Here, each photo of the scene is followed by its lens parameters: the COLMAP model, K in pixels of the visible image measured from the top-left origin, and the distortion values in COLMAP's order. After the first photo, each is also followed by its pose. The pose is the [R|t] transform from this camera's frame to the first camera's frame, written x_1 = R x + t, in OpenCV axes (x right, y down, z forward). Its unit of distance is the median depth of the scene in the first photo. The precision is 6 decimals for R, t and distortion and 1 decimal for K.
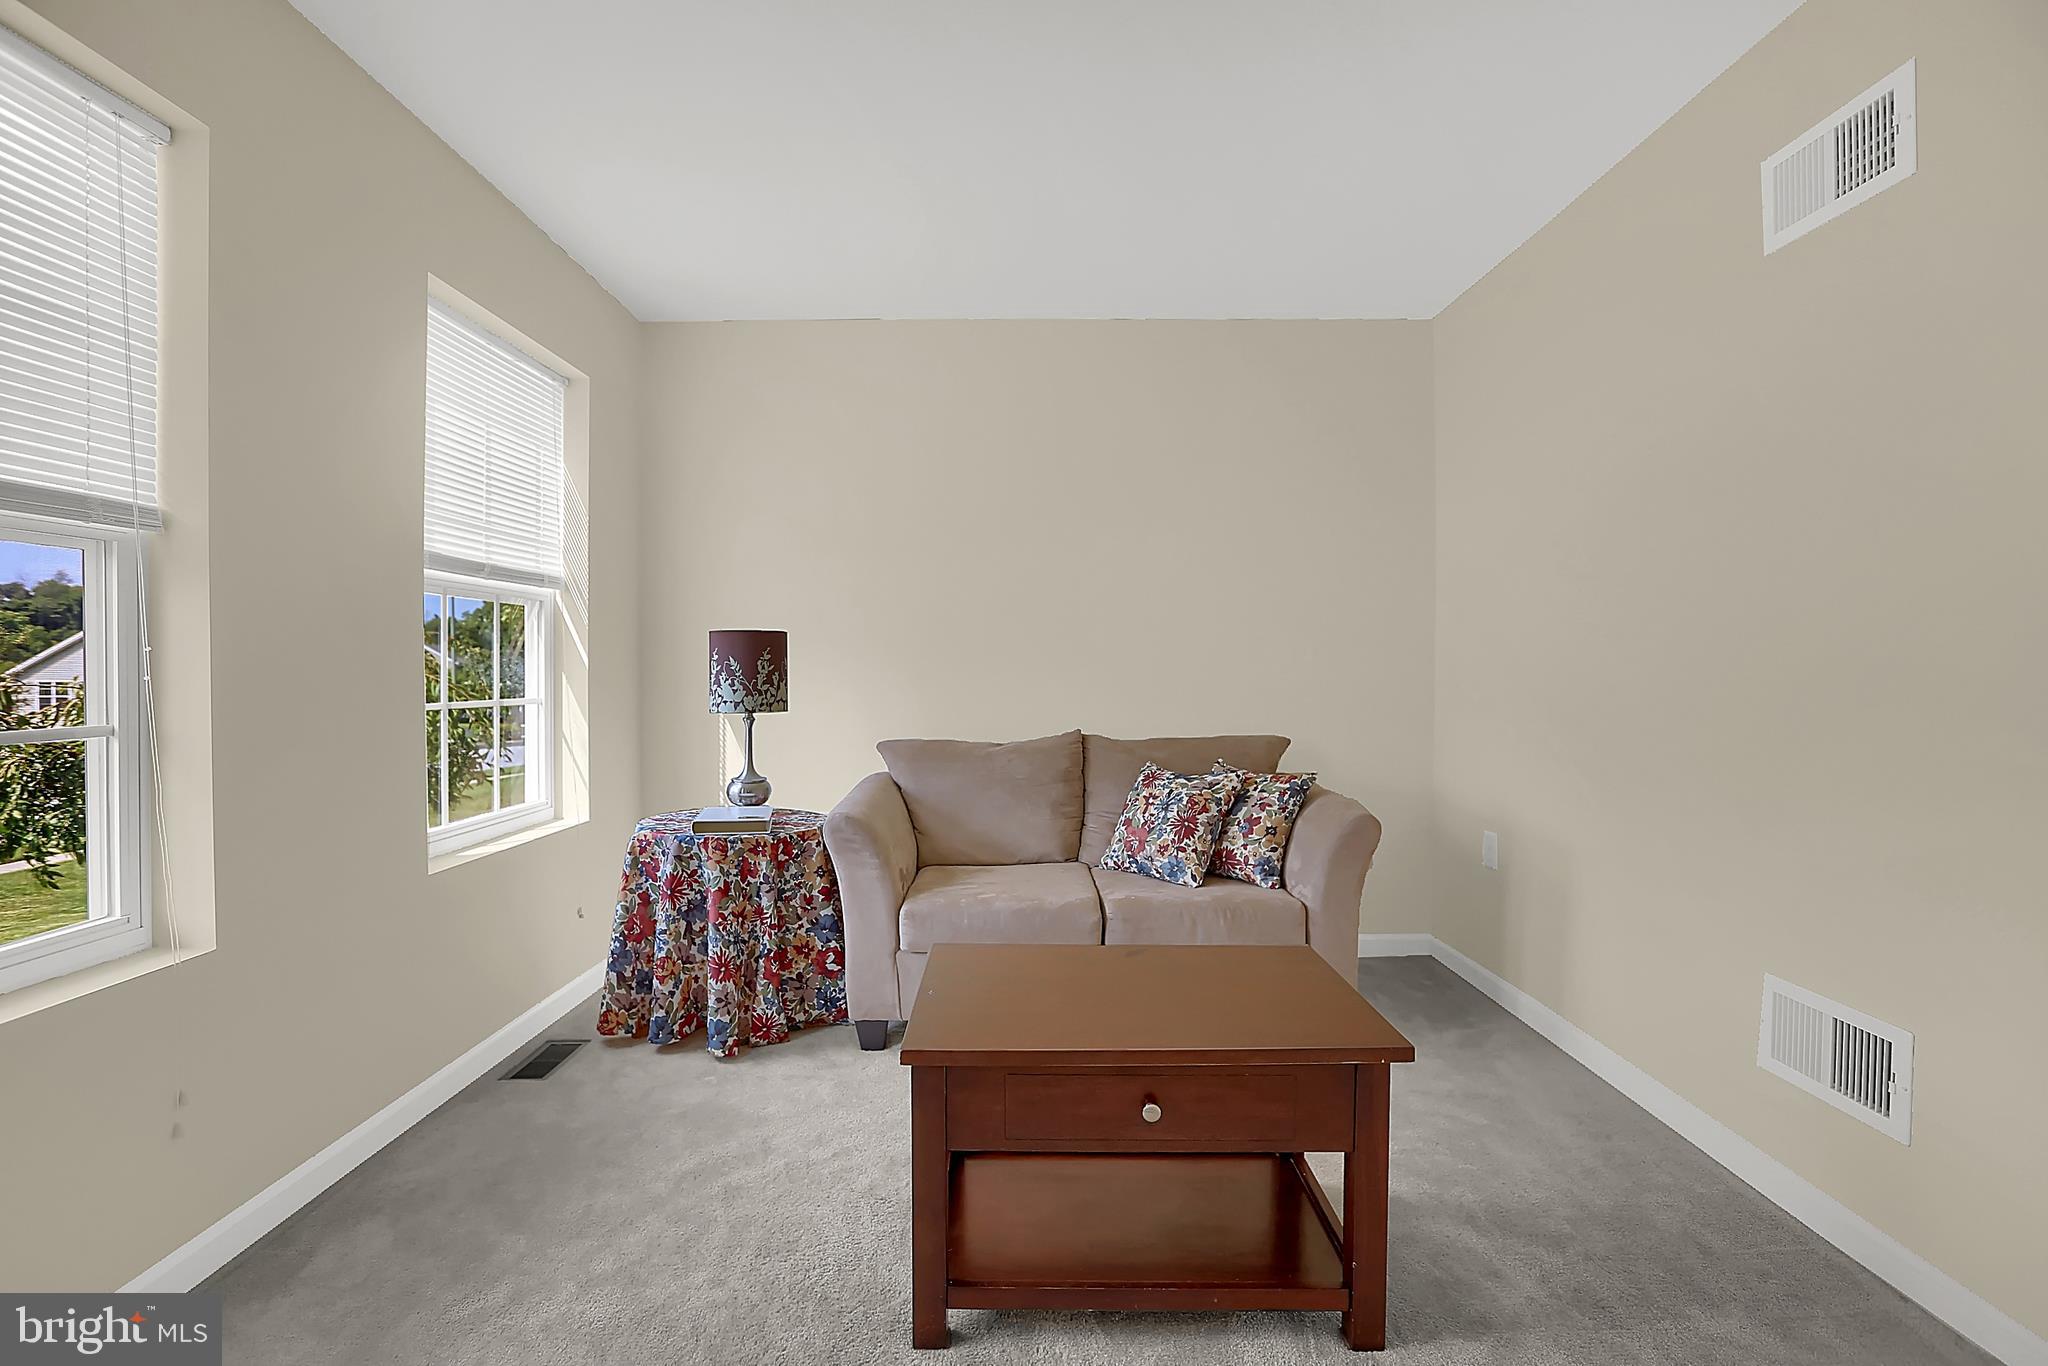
lens RADIAL K [[947.8, 0, 1024.7], [0, 947.8, 680.1], [0, 0, 1]] dist [-0.031295, 0.000061]
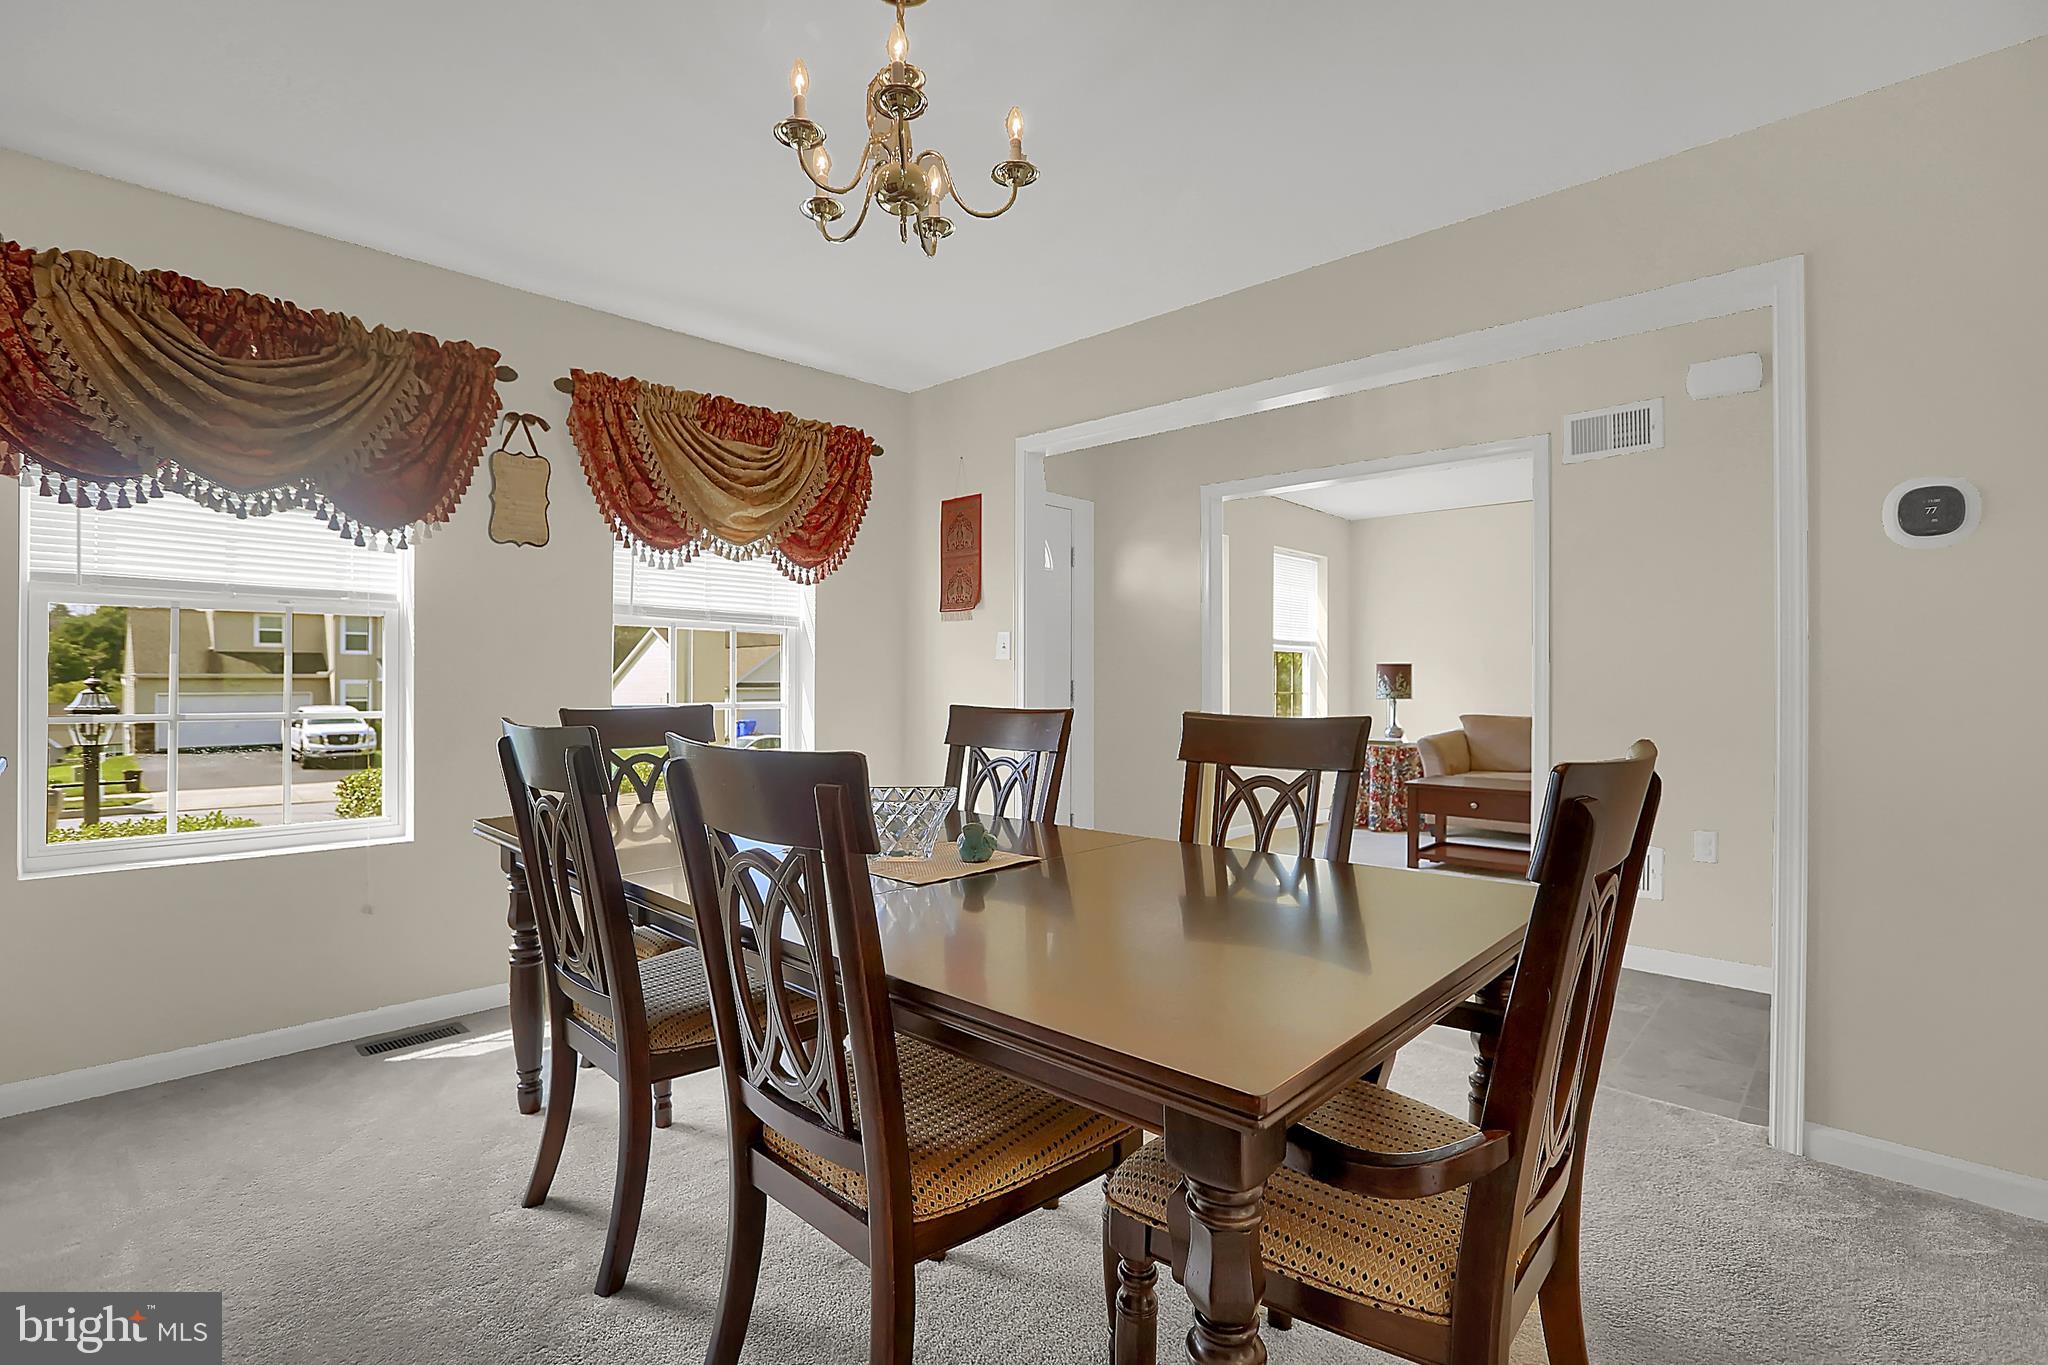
lens RADIAL K [[947.8, 0, 1024.2], [0, 947.8, 684.1], [0, 0, 1]] dist [-0.031295, 0.000061]
pose [[0.729631, 0.003838, -0.683831, 0.703109], [-0.014817, 0.999838, -0.010198, 0.038636], [0.683681, 0.017573, 0.729570, -1.460904]]
